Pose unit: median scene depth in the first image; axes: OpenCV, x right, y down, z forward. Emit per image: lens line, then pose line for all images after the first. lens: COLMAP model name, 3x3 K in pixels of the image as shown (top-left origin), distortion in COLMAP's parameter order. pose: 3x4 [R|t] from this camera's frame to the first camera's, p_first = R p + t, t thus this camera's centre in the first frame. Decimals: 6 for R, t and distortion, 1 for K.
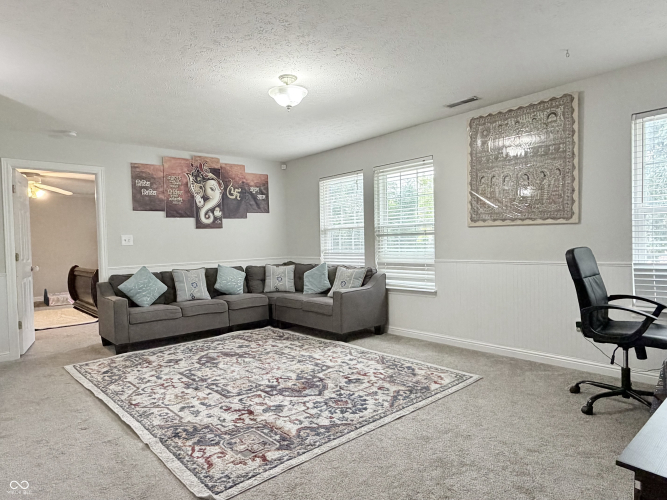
lens RADIAL K [[409.4, 0, 327.9], [0, 409.4, 249.5], [0, 0, 1]] dist [0.002775, 0.001979]
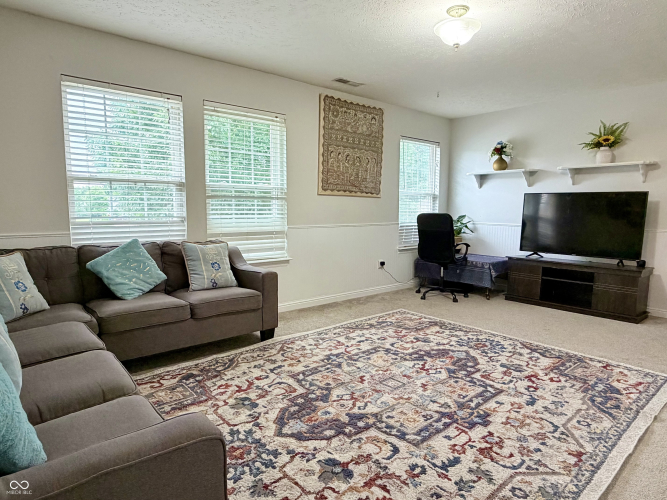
lens RADIAL K [[409.4, 0, 326.6], [0, 409.4, 251.2], [0, 0, 1]] dist [0.002775, 0.001979]
pose [[0.022022, -0.078871, 0.996642, -0.764011], [0.013681, 0.996814, 0.078582, 0.009756], [-0.999664, 0.011904, 0.023030, 0.968741]]
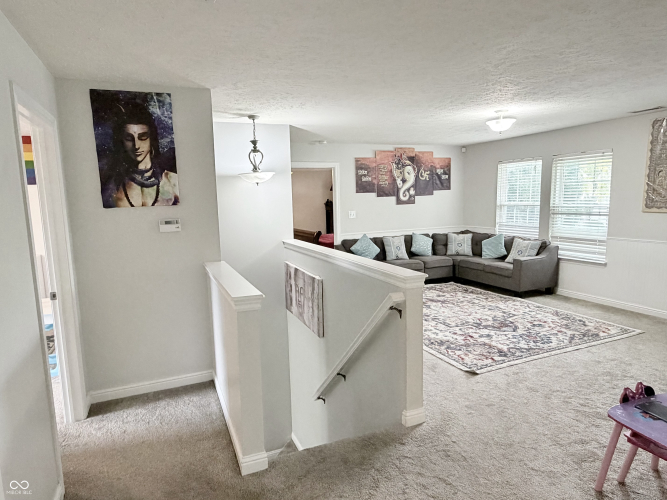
lens RADIAL K [[409.4, 0, 335.7], [0, 409.4, 250.0], [0, 0, 1]] dist [0.002775, 0.001979]
pose [[0.953878, 0.040563, -0.297443, -0.153047], [-0.005152, 0.992895, 0.118880, -0.083489], [0.300152, -0.111865, 0.947309, -0.422673]]
